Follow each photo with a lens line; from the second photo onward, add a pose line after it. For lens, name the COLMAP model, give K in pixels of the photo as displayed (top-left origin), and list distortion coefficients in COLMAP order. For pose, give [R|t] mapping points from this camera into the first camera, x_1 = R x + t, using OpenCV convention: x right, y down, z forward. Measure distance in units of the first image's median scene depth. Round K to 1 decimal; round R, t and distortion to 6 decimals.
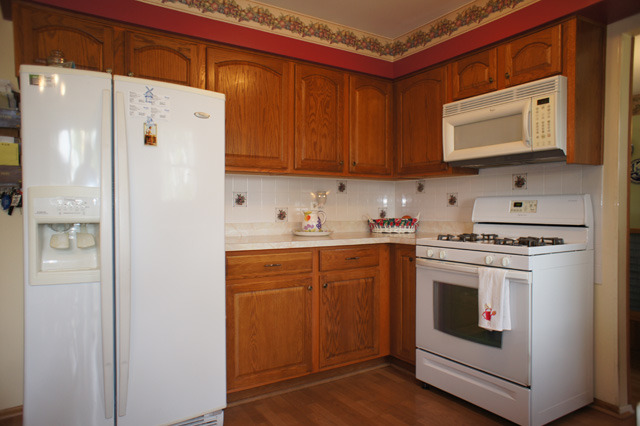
lens RADIAL K [[435.5, 0, 312.5], [0, 435.5, 215.7], [0, 0, 1]] dist [-0.064349, 0.094802]
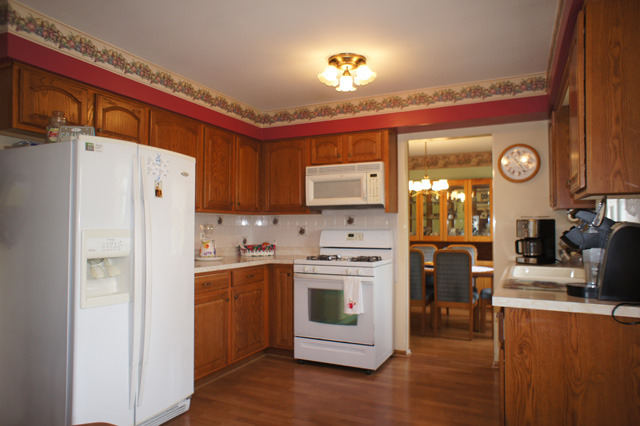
lens RADIAL K [[435.5, 0, 312.5], [0, 435.5, 215.7], [0, 0, 1]] dist [-0.064349, 0.094802]
pose [[0.852751, 0.015663, 0.522082, -0.465429], [0.007764, 0.999060, -0.042654, -0.031253], [-0.522259, 0.040426, 0.851828, -0.267743]]
